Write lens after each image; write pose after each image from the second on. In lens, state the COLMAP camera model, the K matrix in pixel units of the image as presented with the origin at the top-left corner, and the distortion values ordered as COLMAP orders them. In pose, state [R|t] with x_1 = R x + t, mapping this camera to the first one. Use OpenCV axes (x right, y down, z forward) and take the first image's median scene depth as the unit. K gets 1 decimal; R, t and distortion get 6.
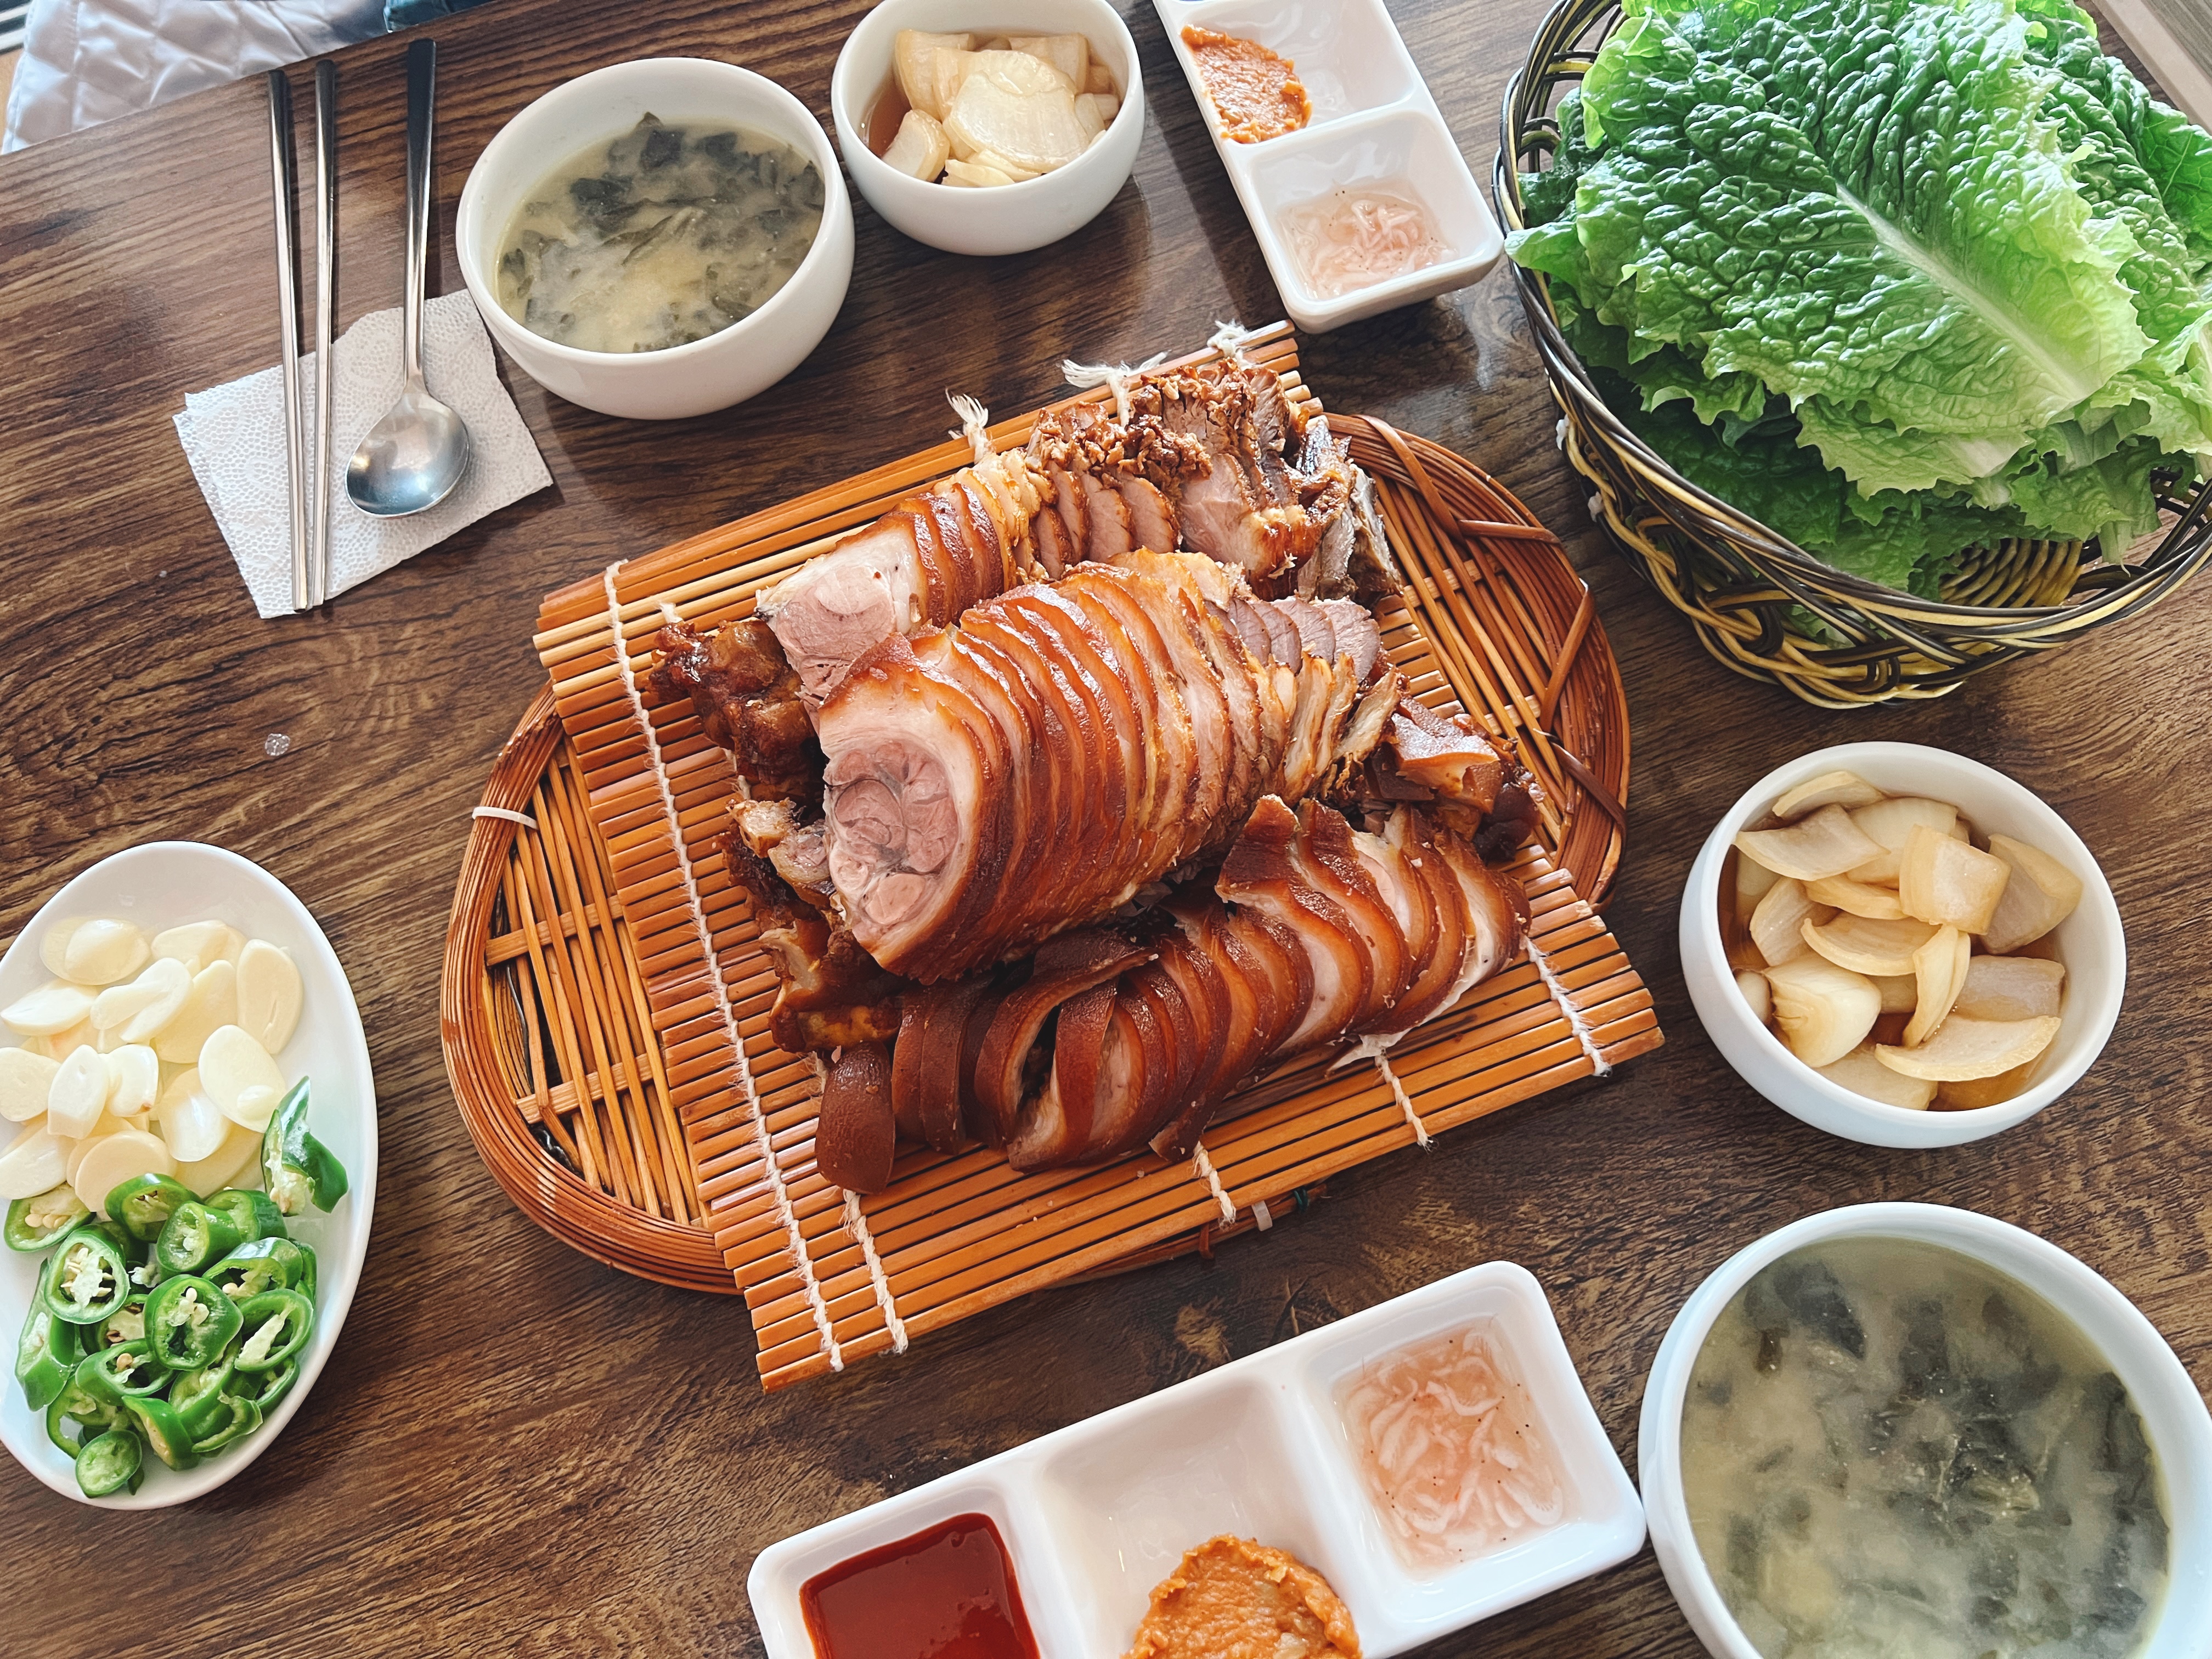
lens RADIAL K [[1740.8, 0, 1106.0], [0, 1740.8, 829.5], [0, 0, 1]] dist [0.263381, -0.001499]
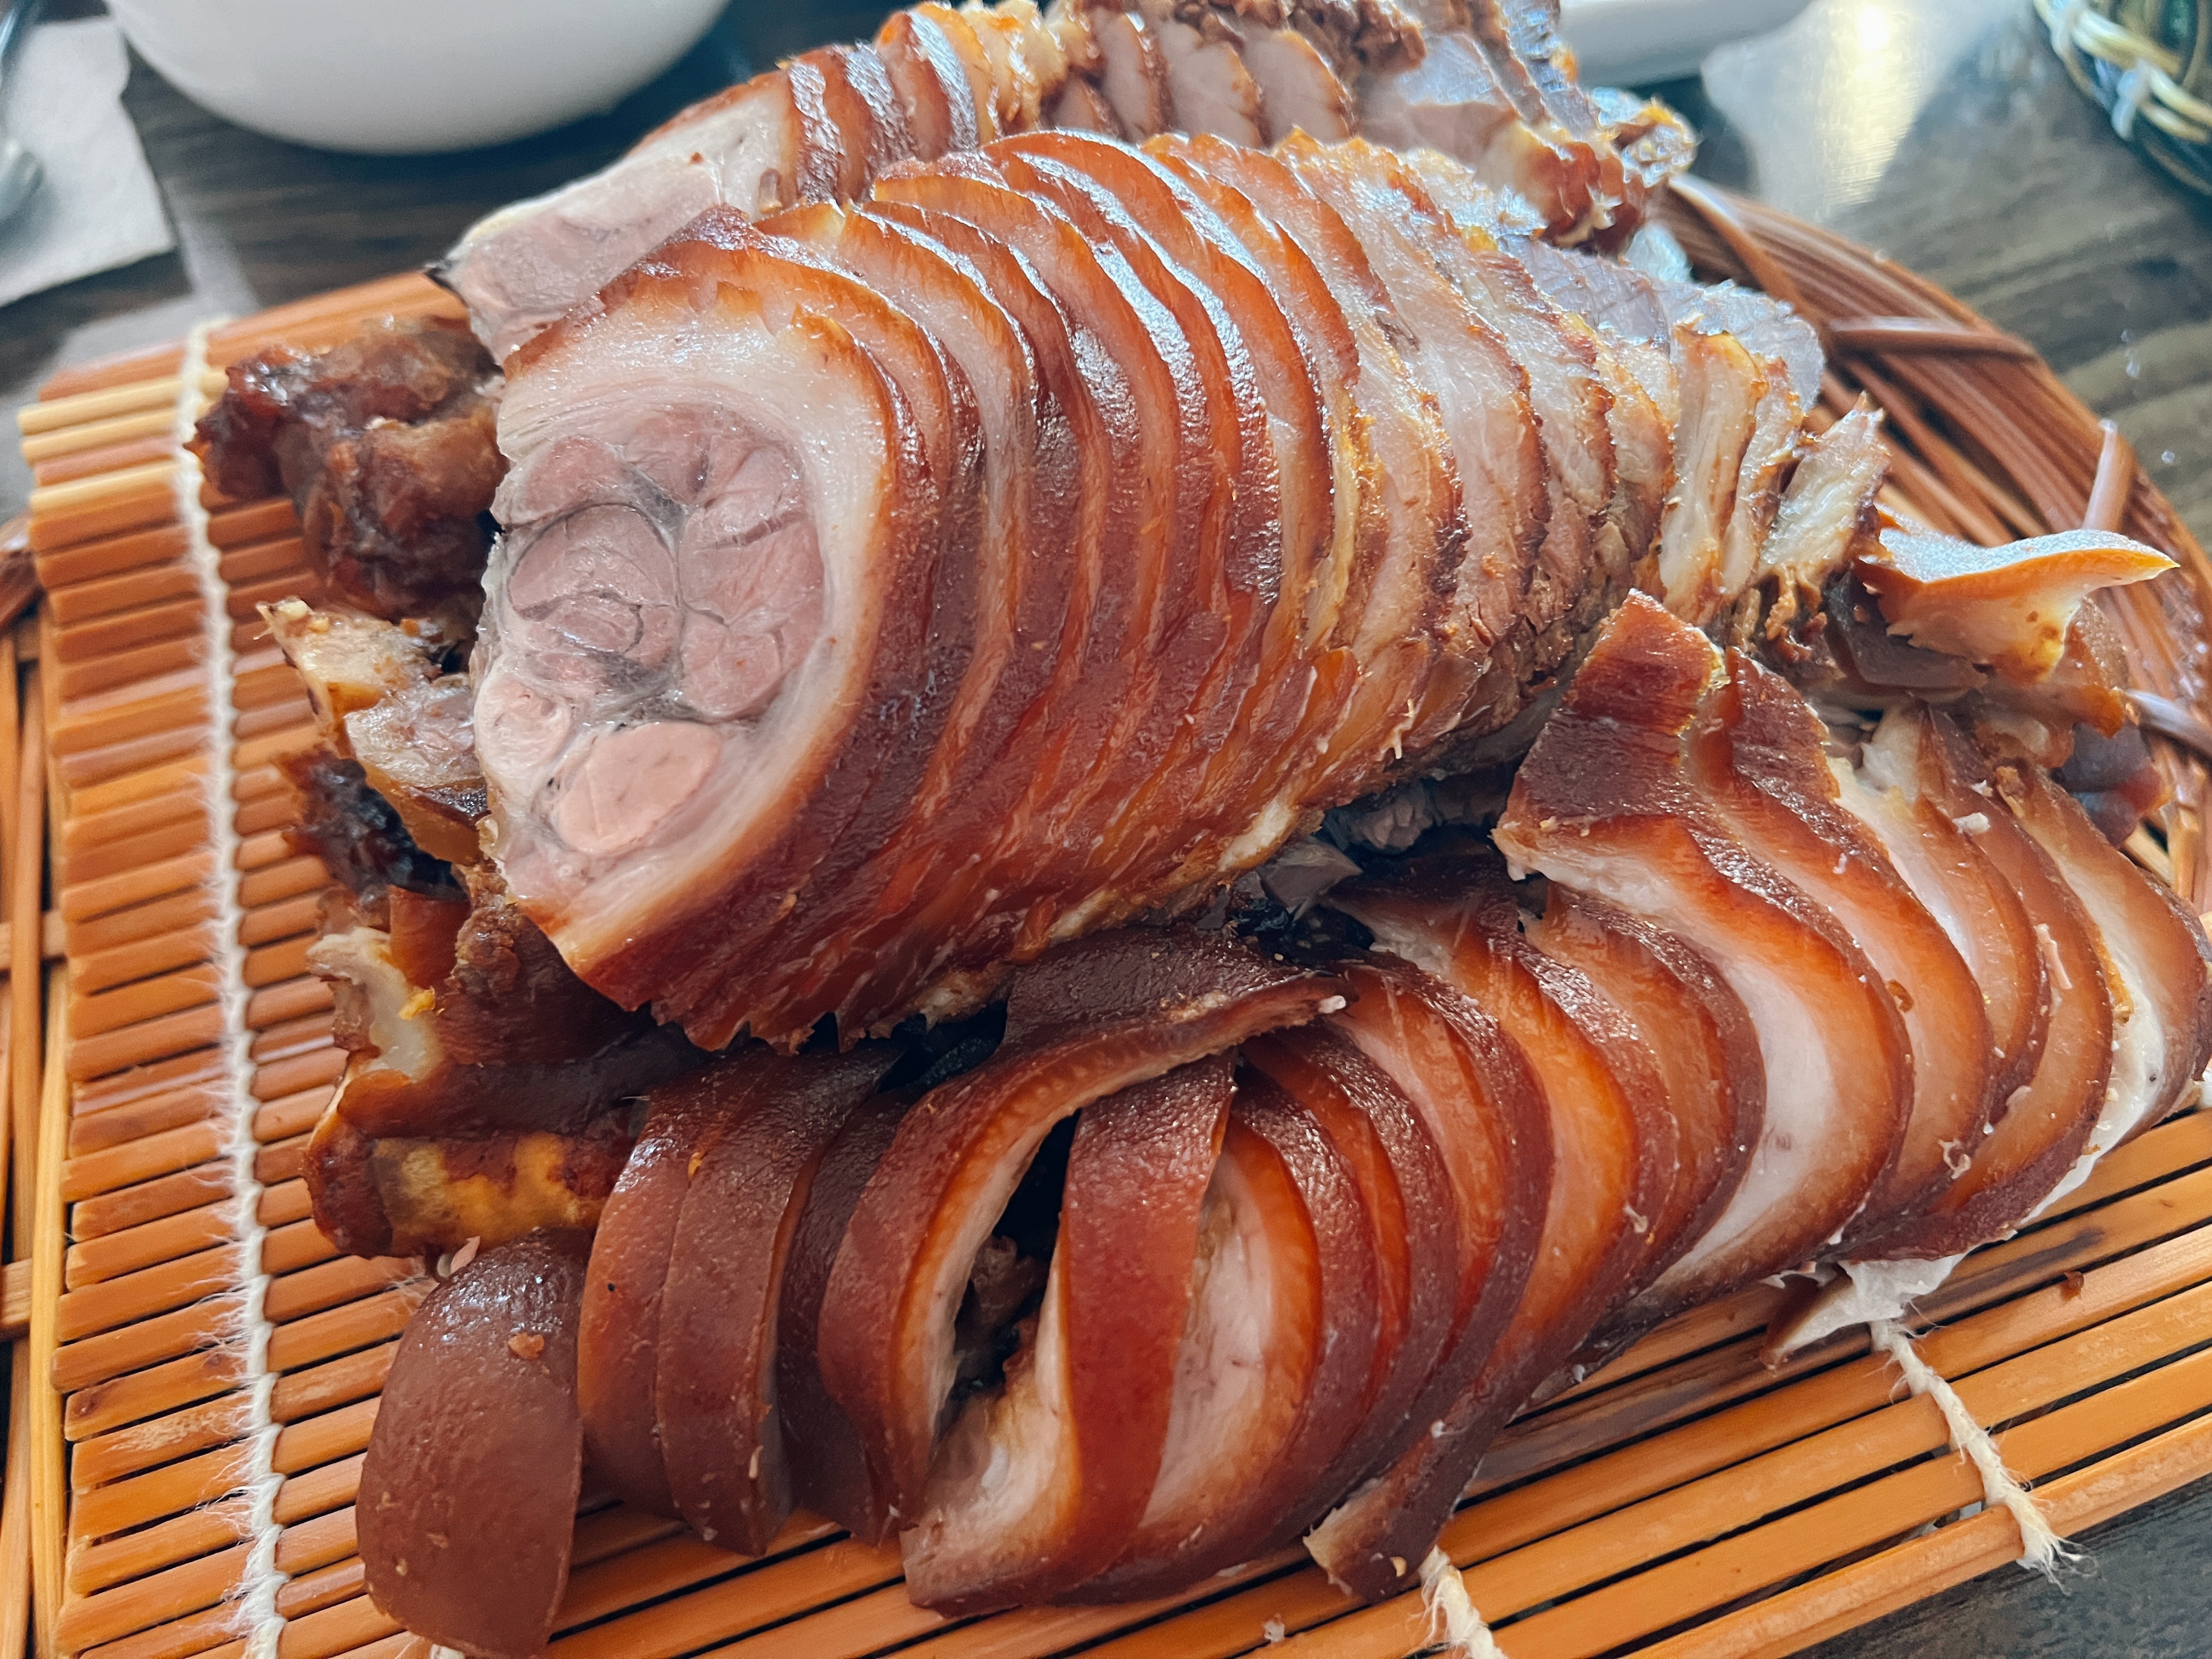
lens RADIAL K [[1757.8, 0, 1106.0], [0, 1757.8, 829.5], [0, 0, 1]] dist [0.032461, -0.045025]
pose [[0.998239, 0.049966, 0.031967, -0.034013], [-0.041589, 0.973831, -0.223434, 0.121027], [-0.042294, 0.221712, 0.974195, 0.627135]]
